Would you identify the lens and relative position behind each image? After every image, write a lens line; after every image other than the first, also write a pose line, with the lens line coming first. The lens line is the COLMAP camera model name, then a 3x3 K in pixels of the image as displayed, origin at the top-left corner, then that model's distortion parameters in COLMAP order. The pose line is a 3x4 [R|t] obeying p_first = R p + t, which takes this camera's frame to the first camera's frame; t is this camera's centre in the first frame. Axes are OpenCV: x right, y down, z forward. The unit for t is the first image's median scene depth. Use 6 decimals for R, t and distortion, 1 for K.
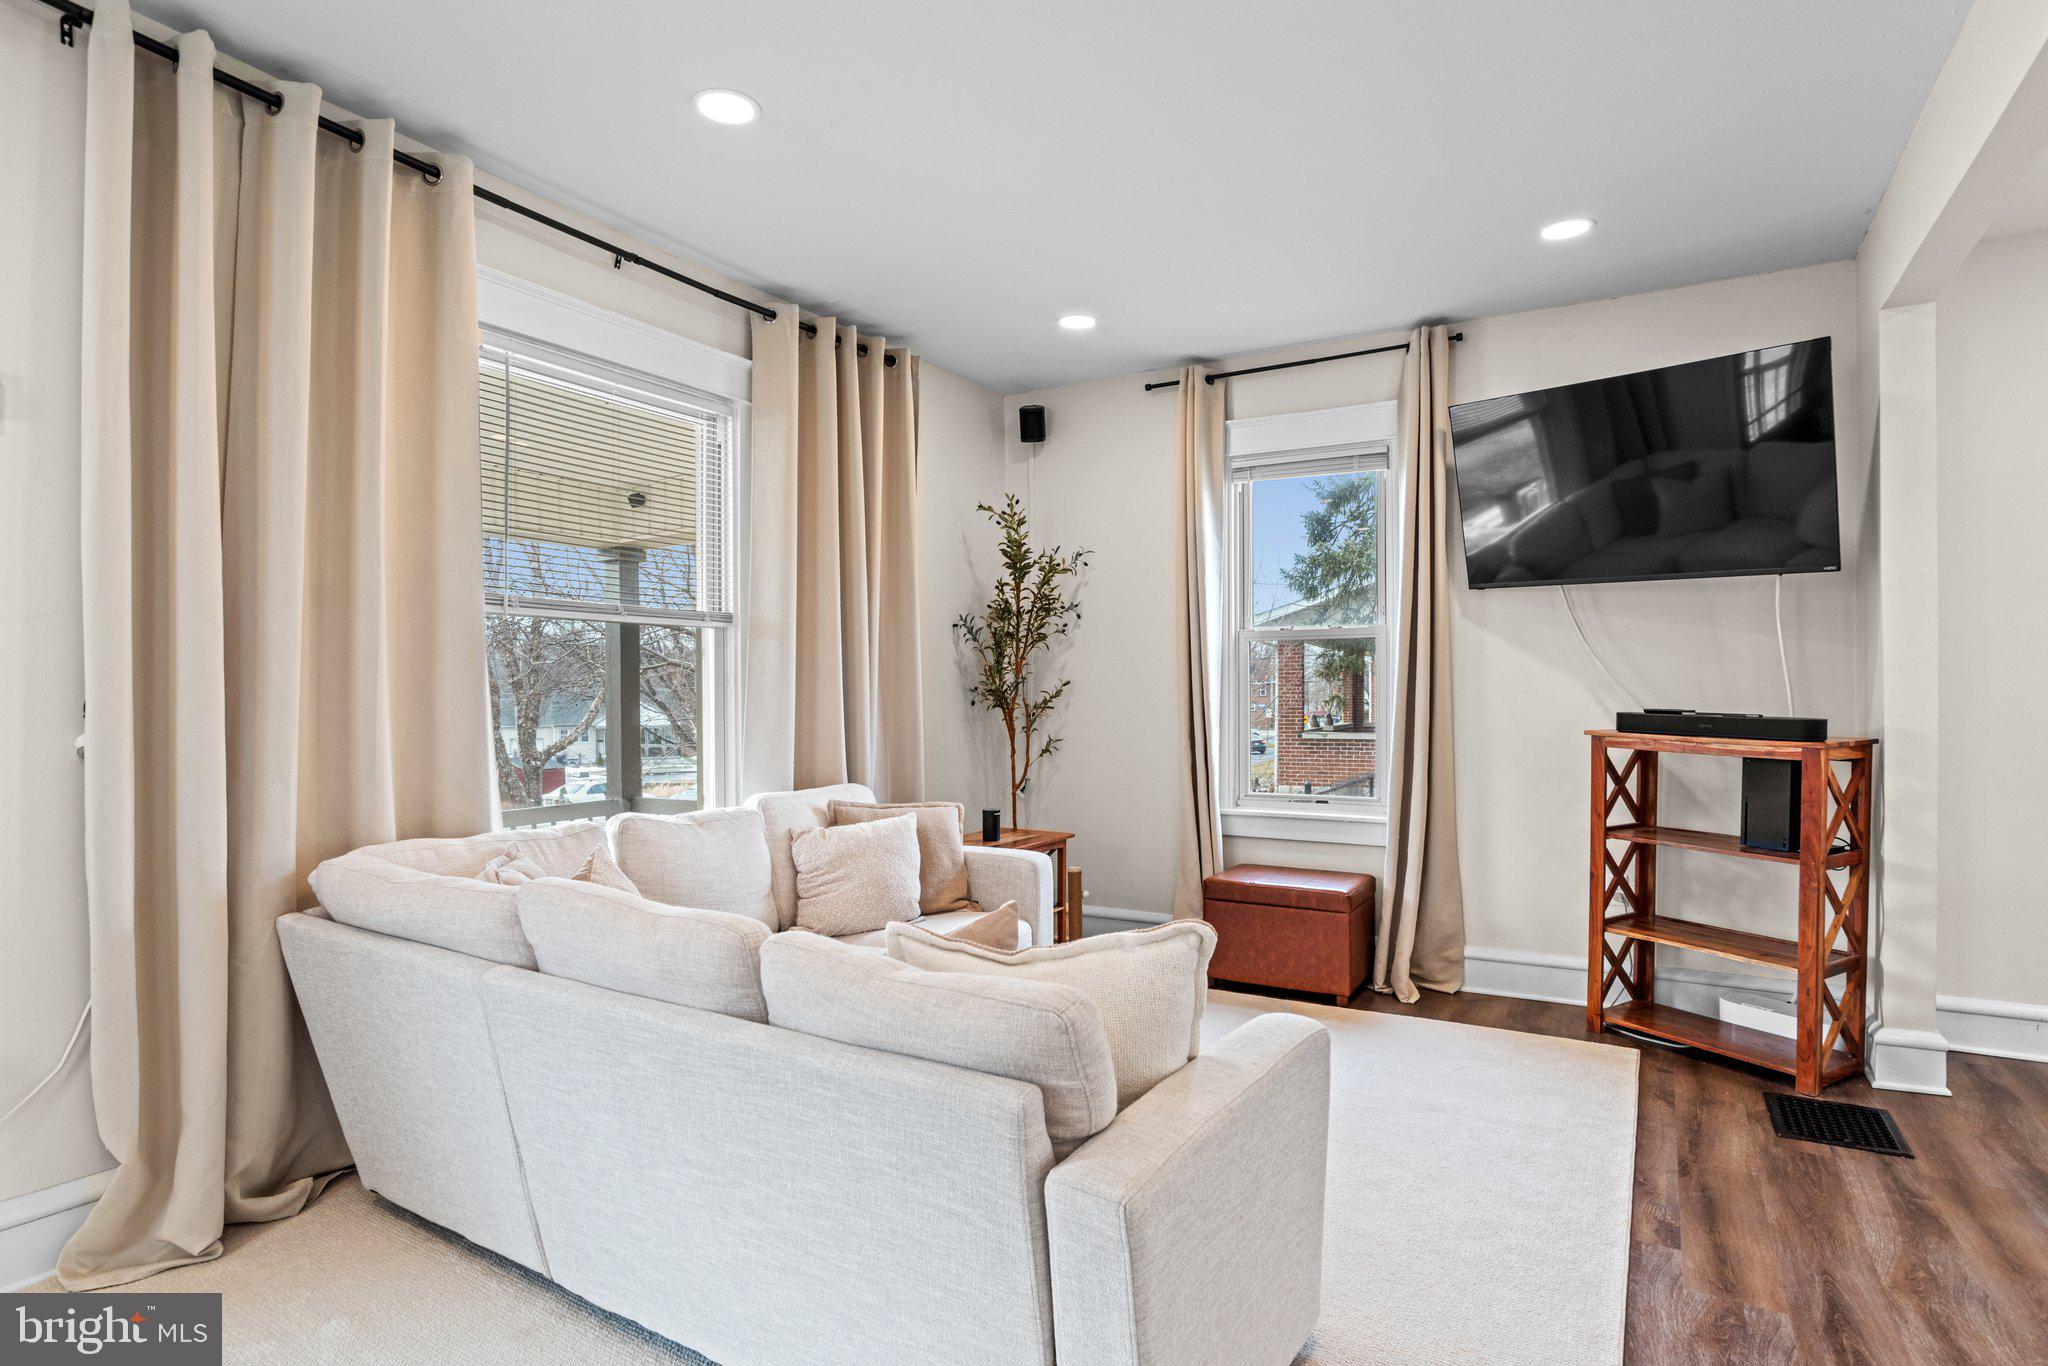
lens RADIAL K [[1064.4, 0, 1011.5], [0, 1064.4, 694.7], [0, 0, 1]] dist [-0.043050, 0.013164]
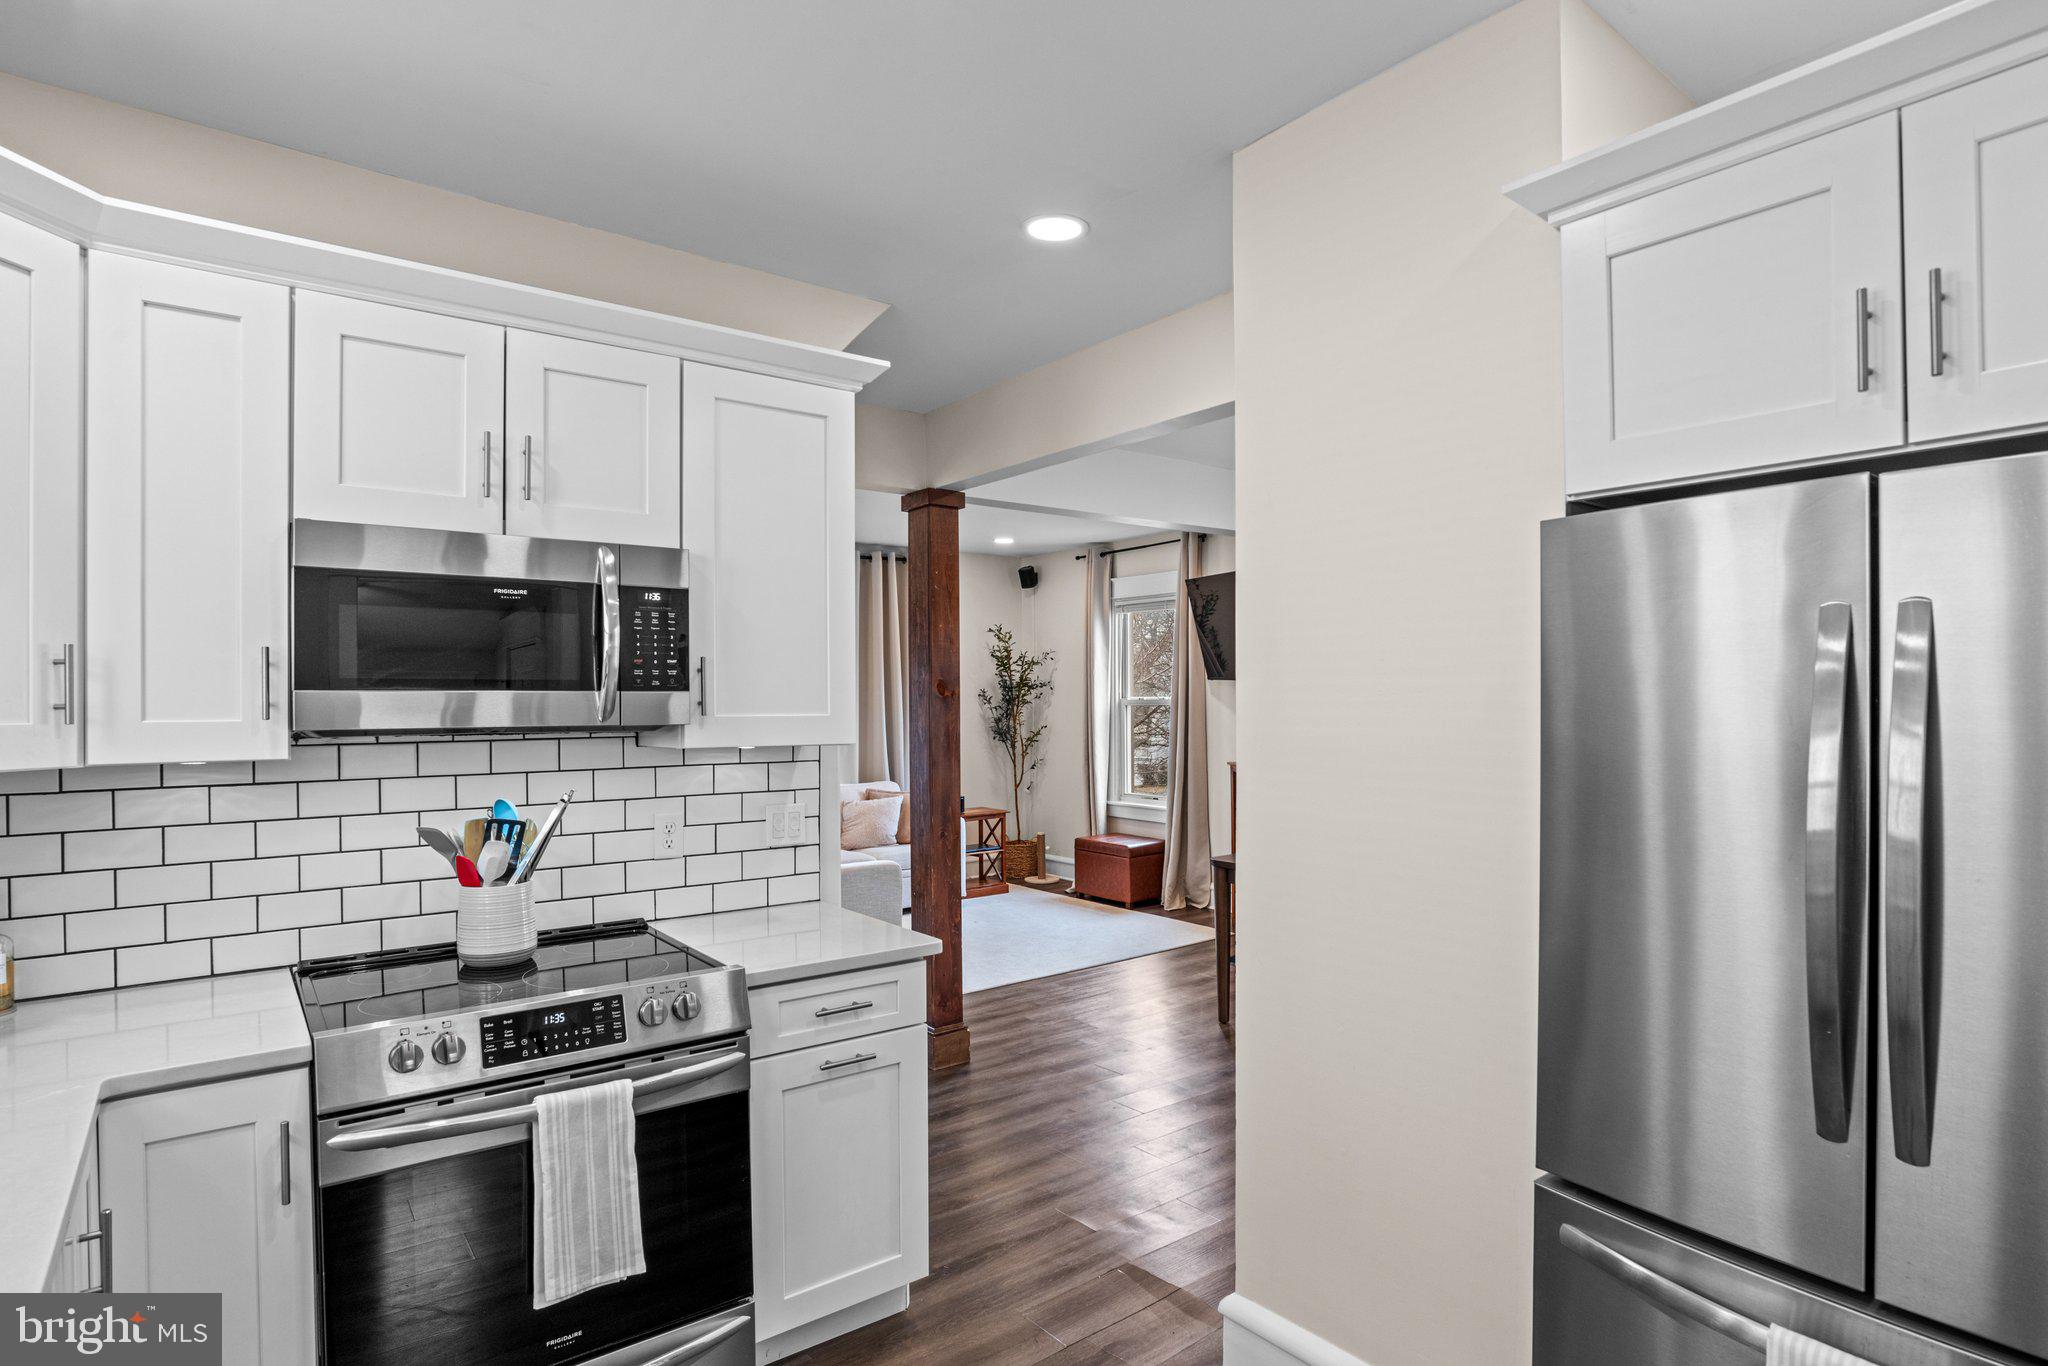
lens RADIAL K [[1064.4, 0, 1047.8], [0, 1064.4, 696.6], [0, 0, 1]] dist [-0.043050, 0.013164]
pose [[0.937430, -0.003623, -0.348155, 0.706967], [0.001768, 0.999983, -0.005644, -0.054606], [0.348169, 0.004676, 0.937420, -0.668356]]
